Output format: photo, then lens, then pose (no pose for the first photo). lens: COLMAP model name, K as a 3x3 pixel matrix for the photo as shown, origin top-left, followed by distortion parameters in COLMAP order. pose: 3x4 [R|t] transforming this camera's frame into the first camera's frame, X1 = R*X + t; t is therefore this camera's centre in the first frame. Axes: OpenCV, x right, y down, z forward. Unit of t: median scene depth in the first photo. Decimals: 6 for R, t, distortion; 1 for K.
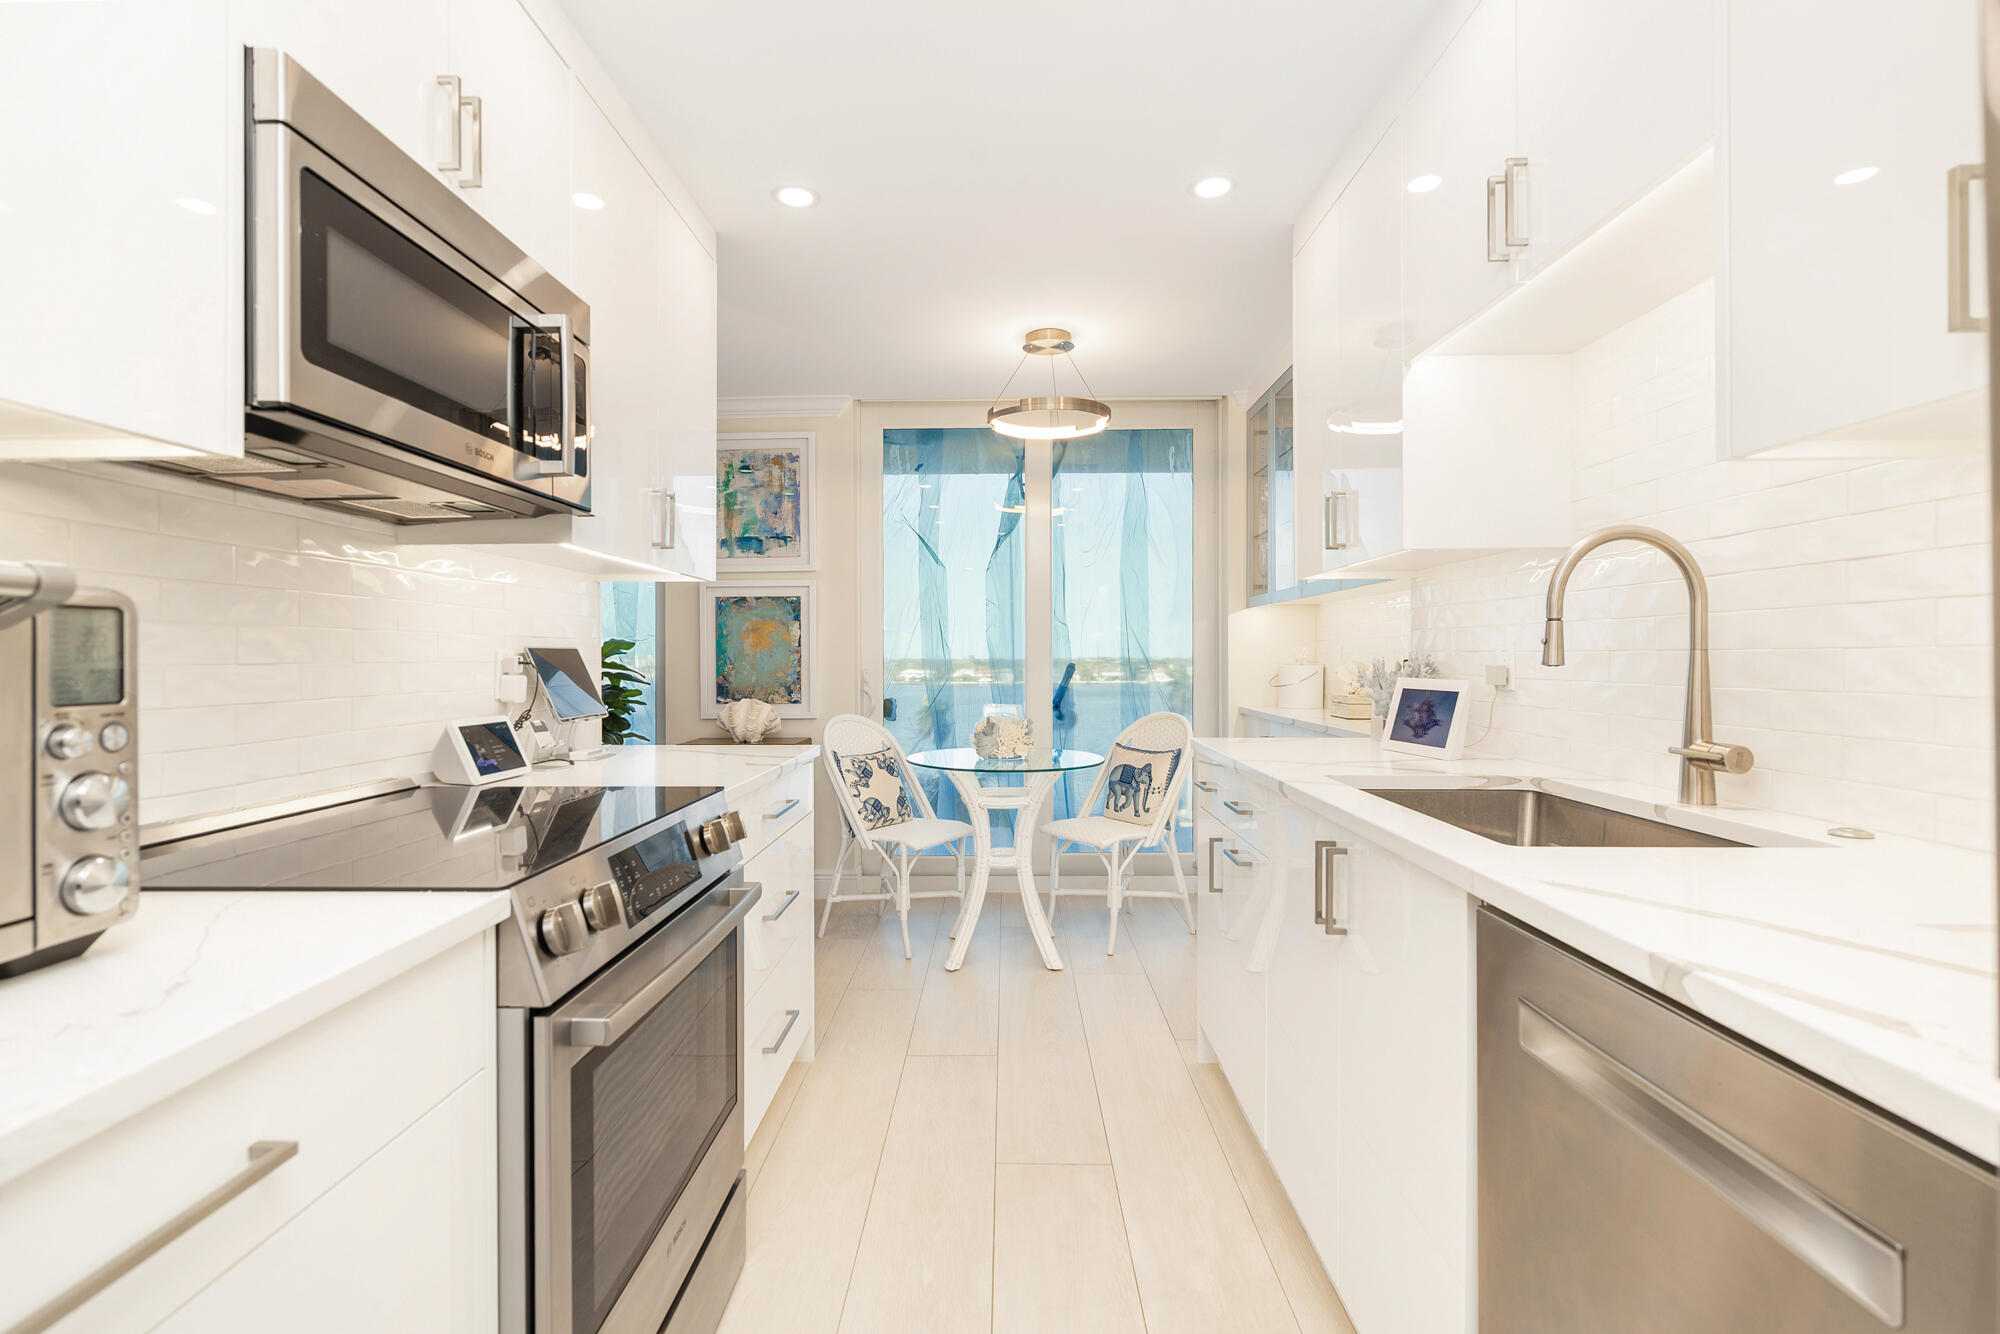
lens RADIAL K [[913.6, 0, 991.7], [0, 913.6, 659.1], [0, 0, 1]] dist [0.005599, 0.000064]
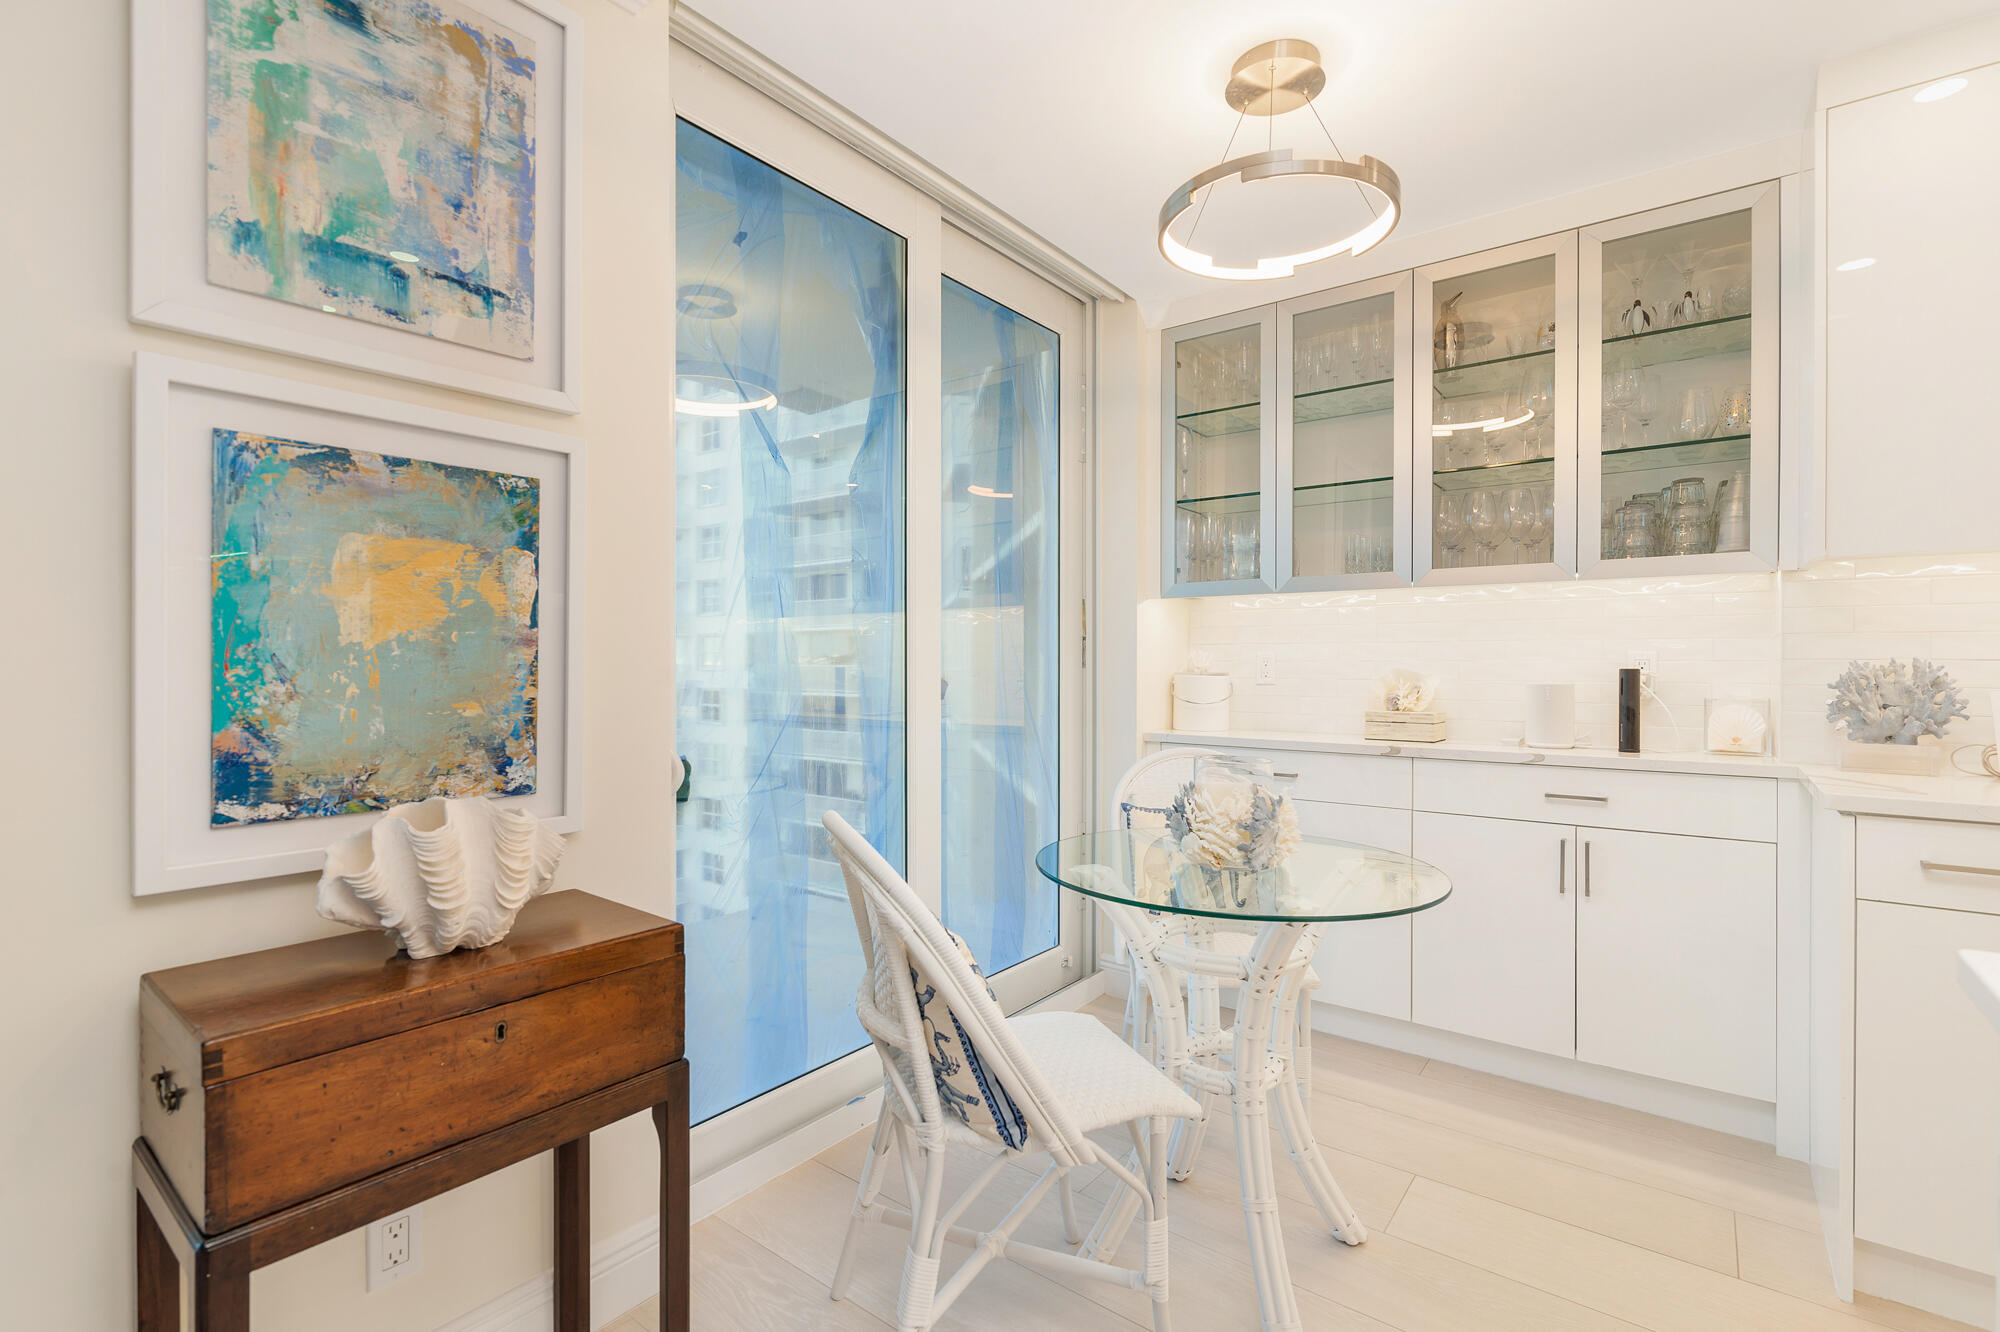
lens RADIAL K [[913.6, 0, 987.1], [0, 913.6, 661.4], [0, 0, 1]] dist [0.005599, 0.000064]
pose [[0.604008, 0.005916, 0.796956, -0.378495], [-0.005817, 0.999979, -0.003014, -0.000558], [-0.796957, -0.002816, 0.604030, 0.659474]]
